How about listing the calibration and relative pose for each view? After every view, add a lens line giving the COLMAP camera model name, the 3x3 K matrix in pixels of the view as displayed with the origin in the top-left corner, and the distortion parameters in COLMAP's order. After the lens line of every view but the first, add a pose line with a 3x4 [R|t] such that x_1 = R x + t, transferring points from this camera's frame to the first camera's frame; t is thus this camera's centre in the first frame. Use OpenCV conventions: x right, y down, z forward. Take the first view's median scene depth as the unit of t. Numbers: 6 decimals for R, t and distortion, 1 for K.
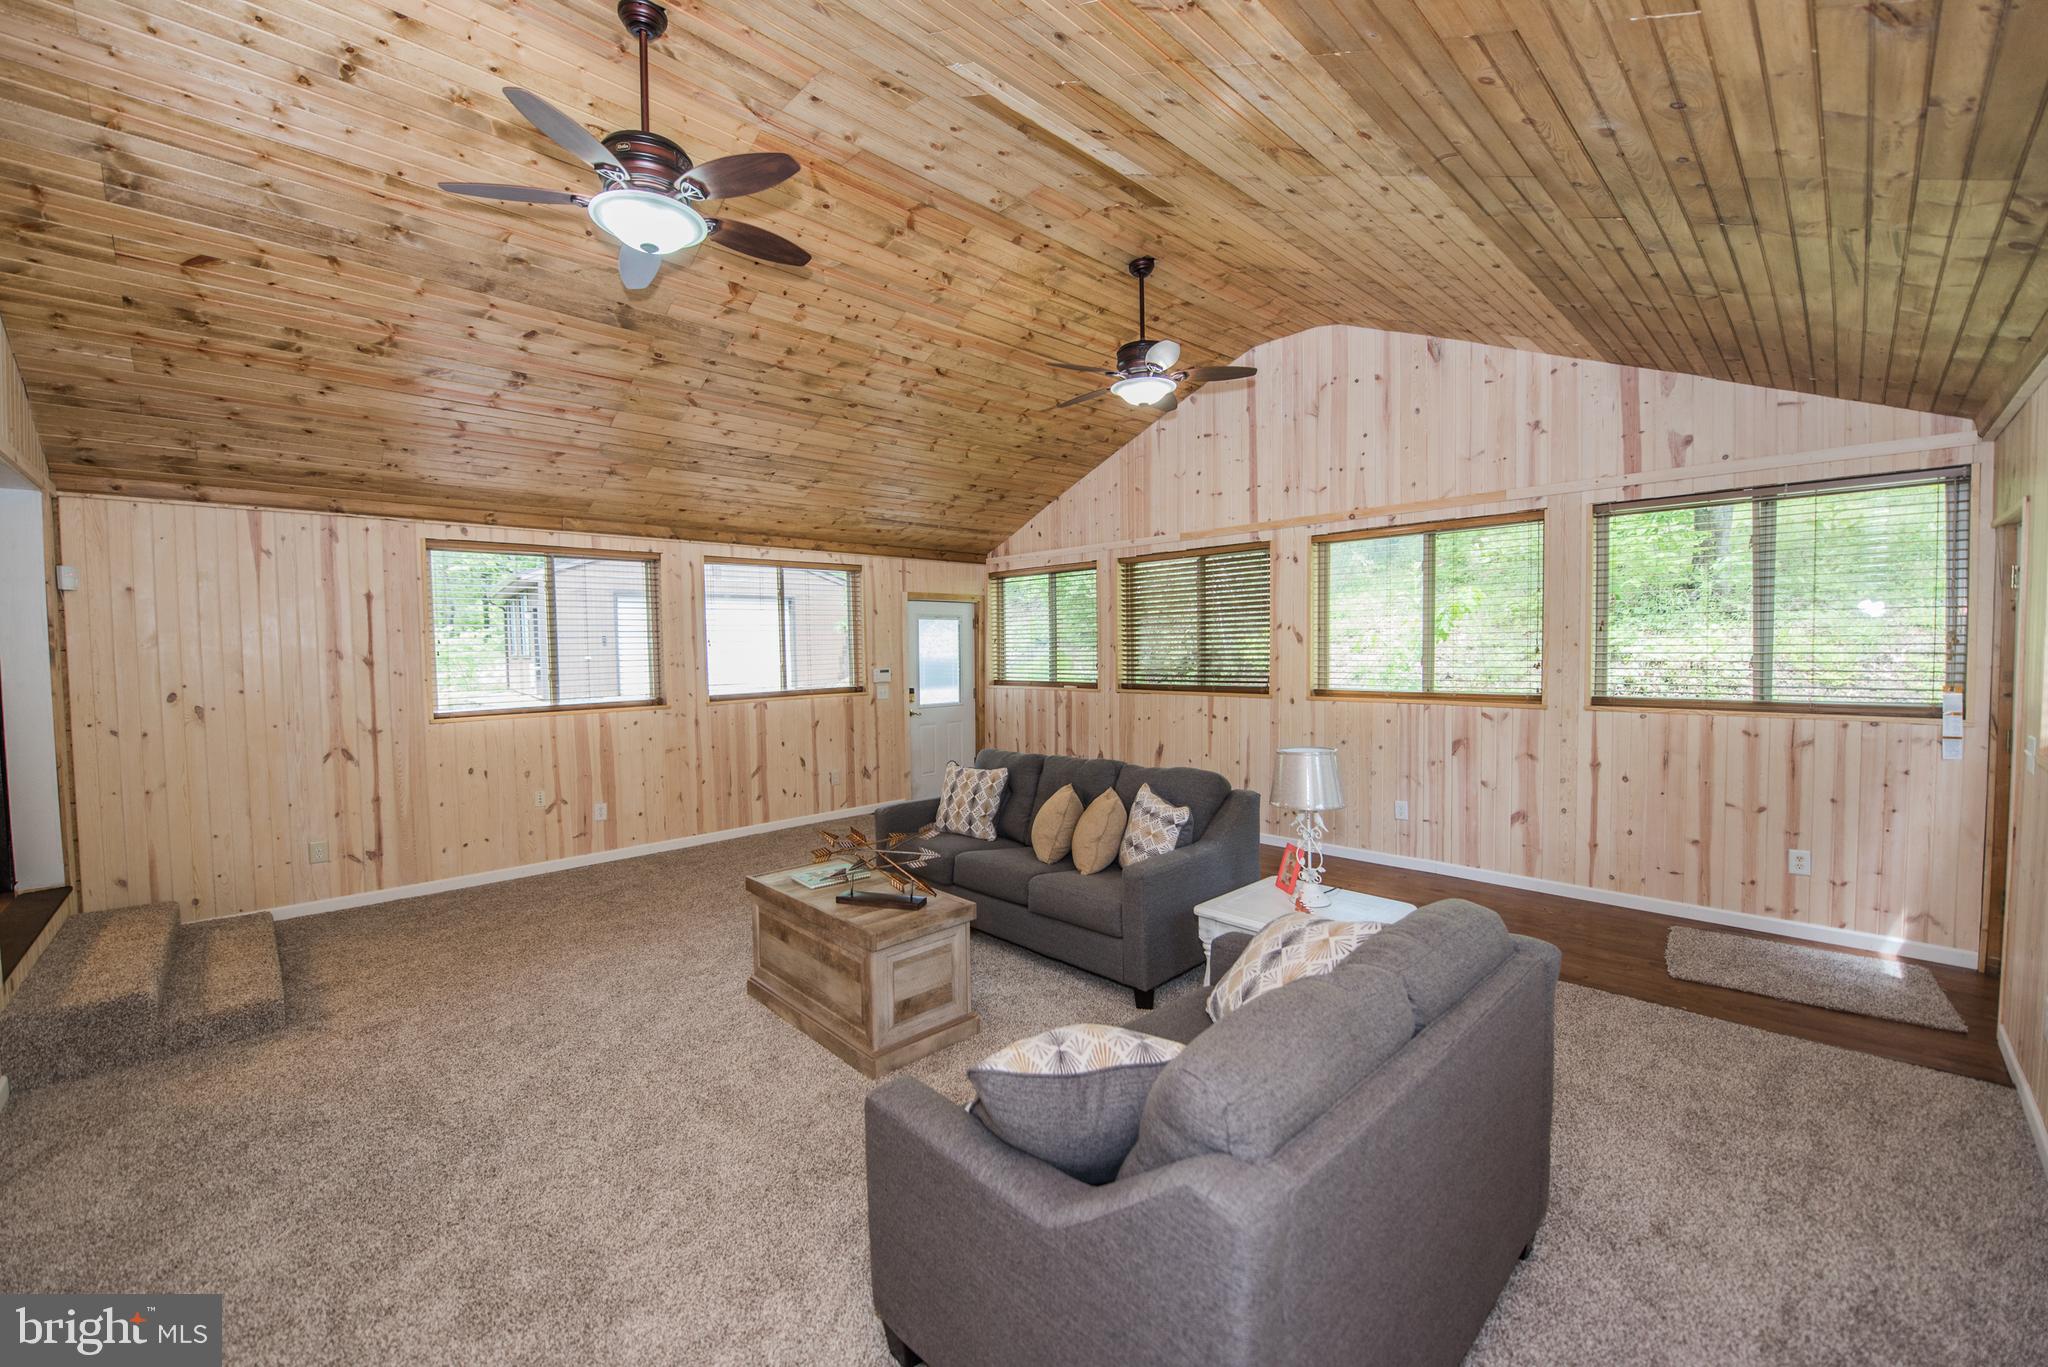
lens RADIAL K [[814.7, 0, 1018.1], [0, 814.7, 683.0], [0, 0, 1]] dist [-0.014211, -0.002587]
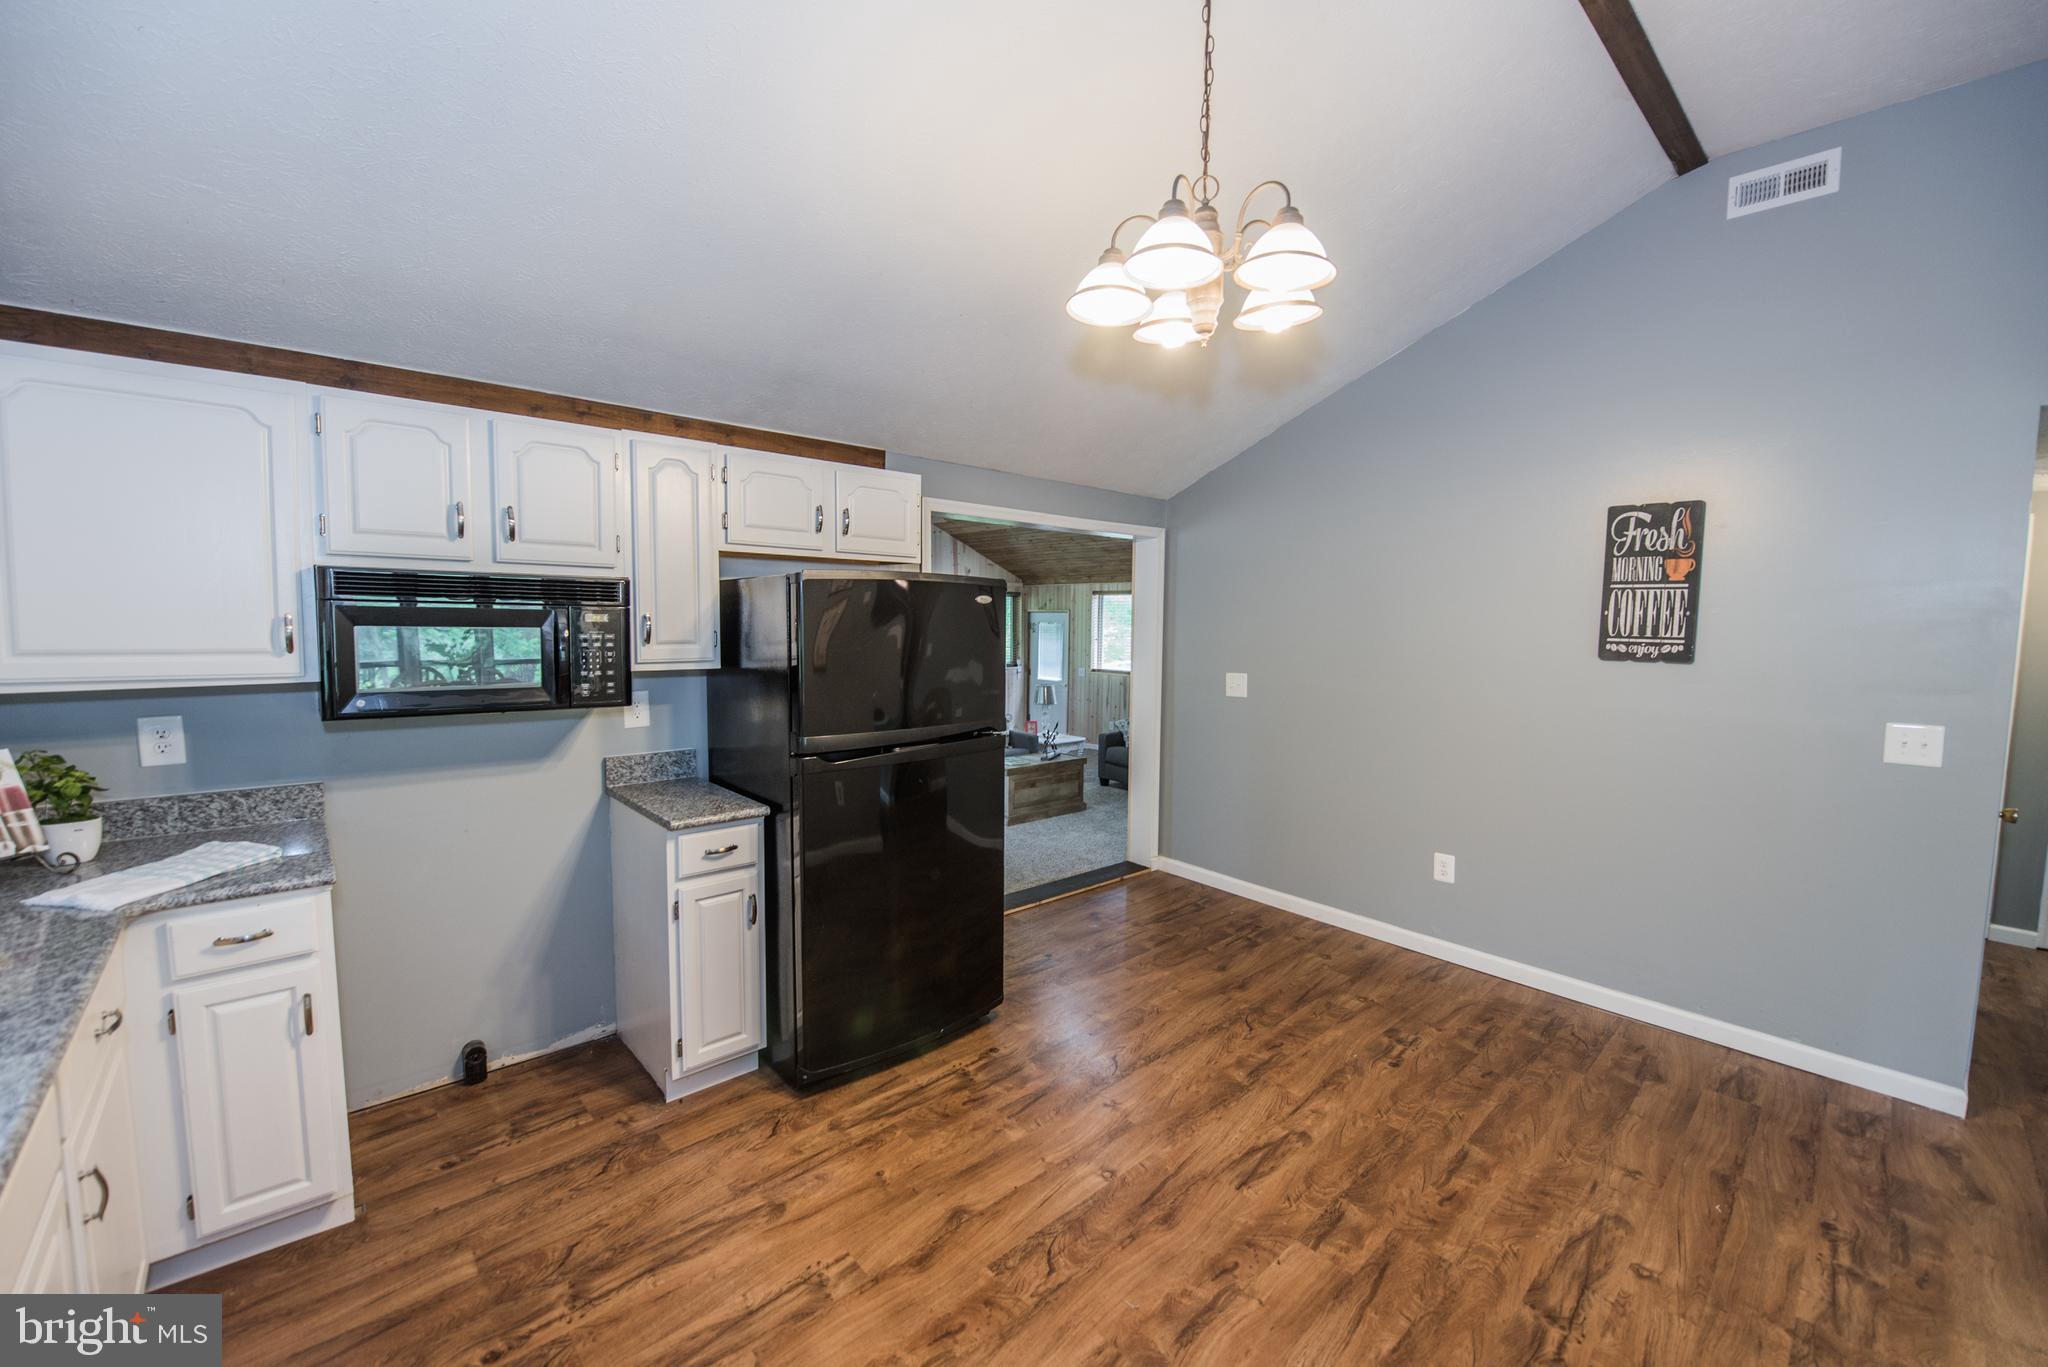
lens RADIAL K [[814.7, 0, 1018.1], [0, 814.7, 683.0], [0, 0, 1]] dist [-0.014211, -0.002587]
pose [[0.034510, -0.063512, 0.997384, -1.369004], [0.036898, 0.997379, 0.062235, -0.059524], [-0.998723, 0.034653, 0.036763, 0.519083]]
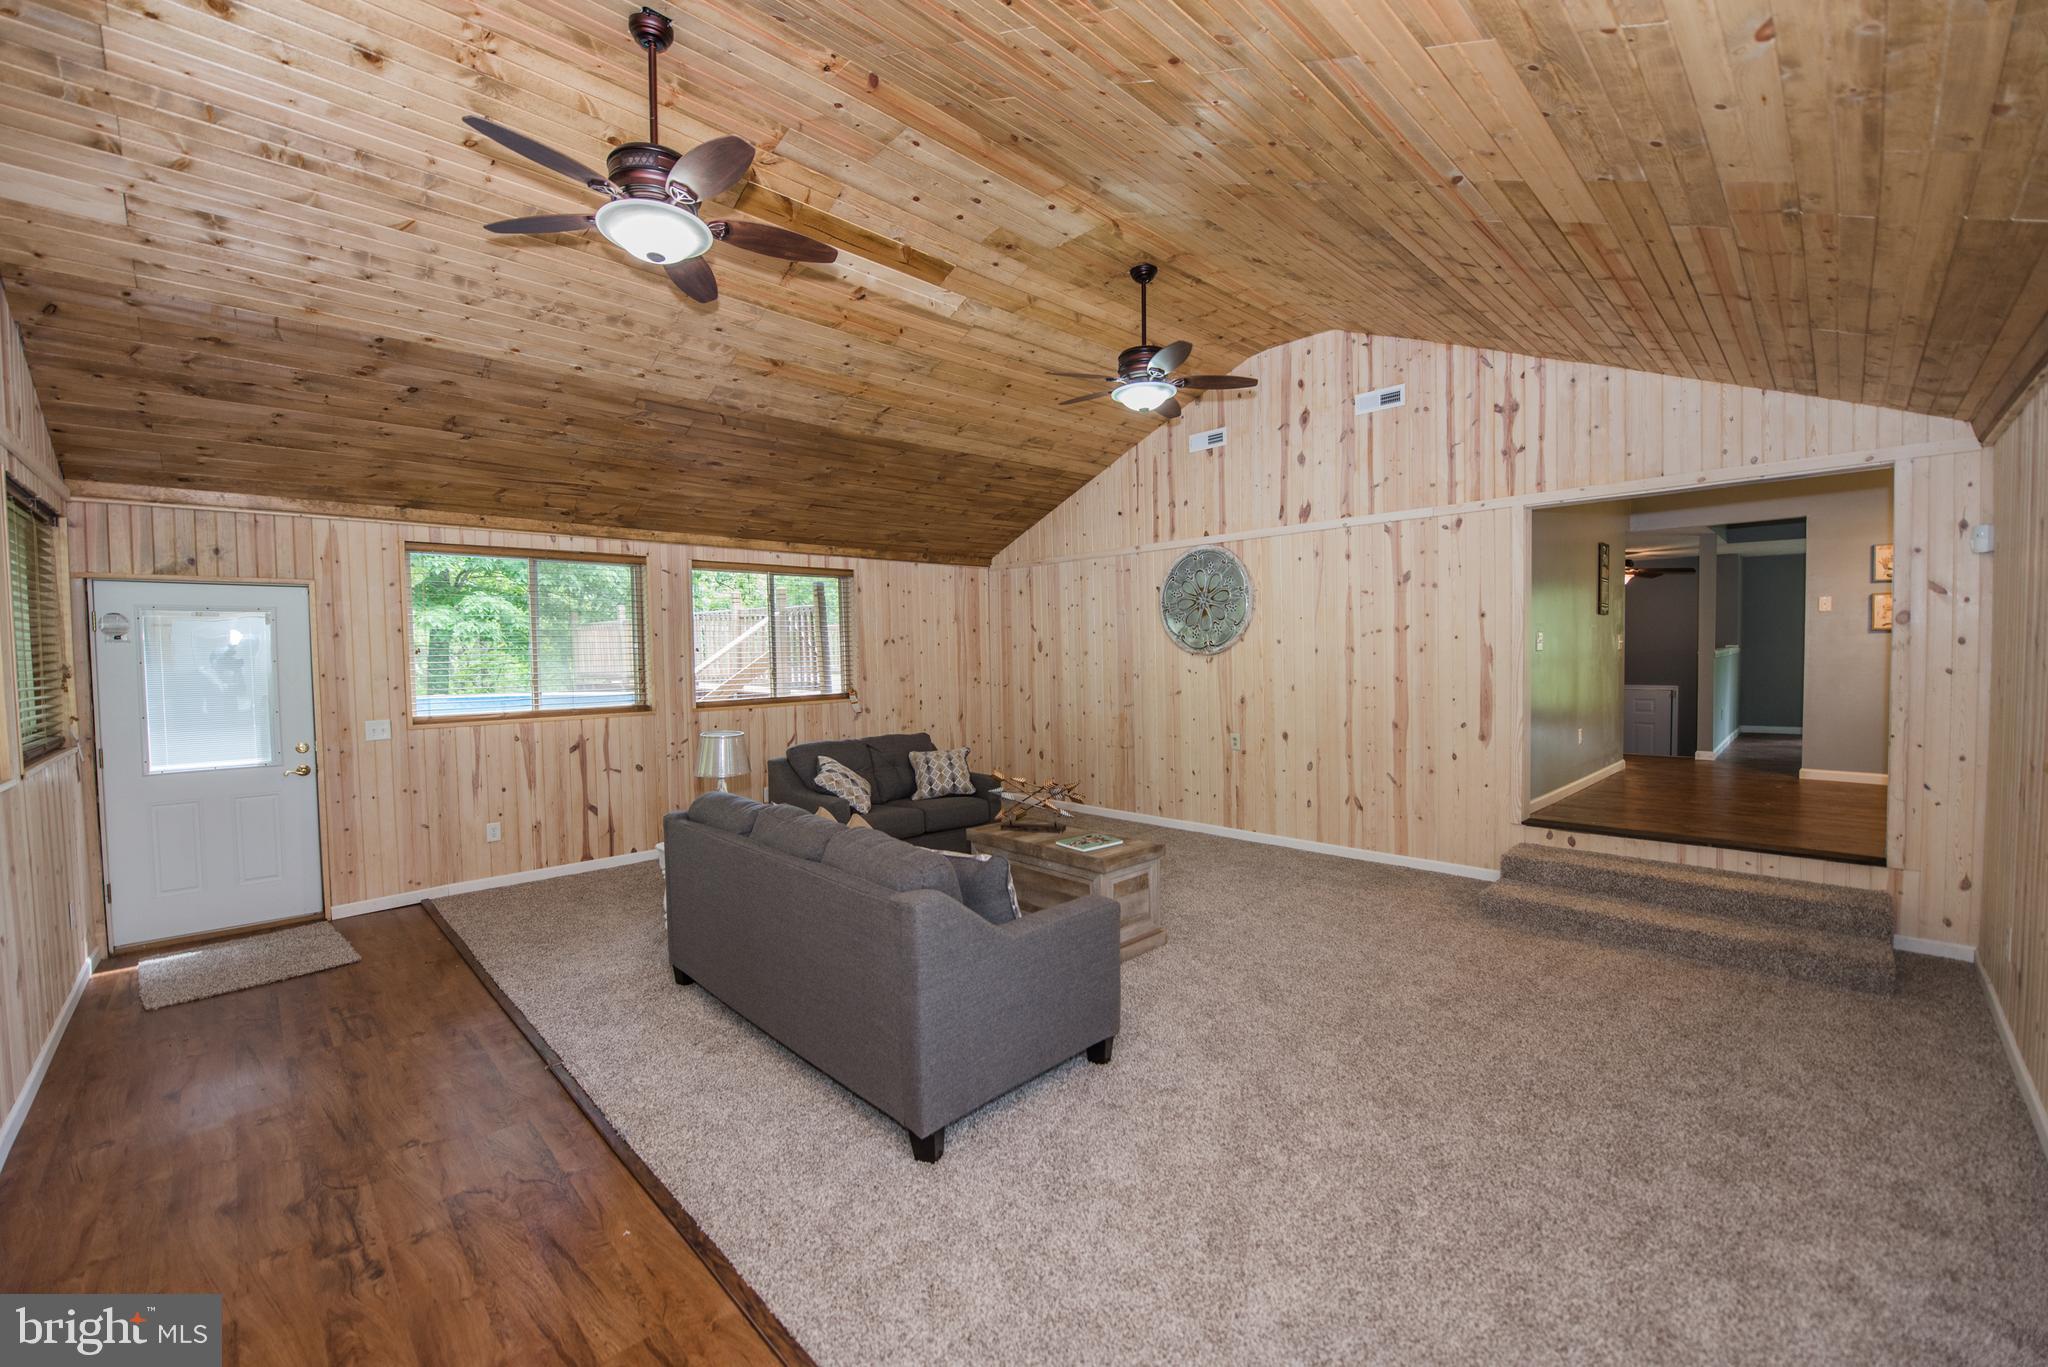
lens RADIAL K [[814.7, 0, 1018.1], [0, 814.7, 683.0], [0, 0, 1]] dist [-0.014211, -0.002587]
pose [[-0.999463, 0.032737, 0.001191, -0.079561], [0.032719, 0.995849, 0.084932, -0.054175], [0.001595, 0.084926, -0.996386, 1.236827]]
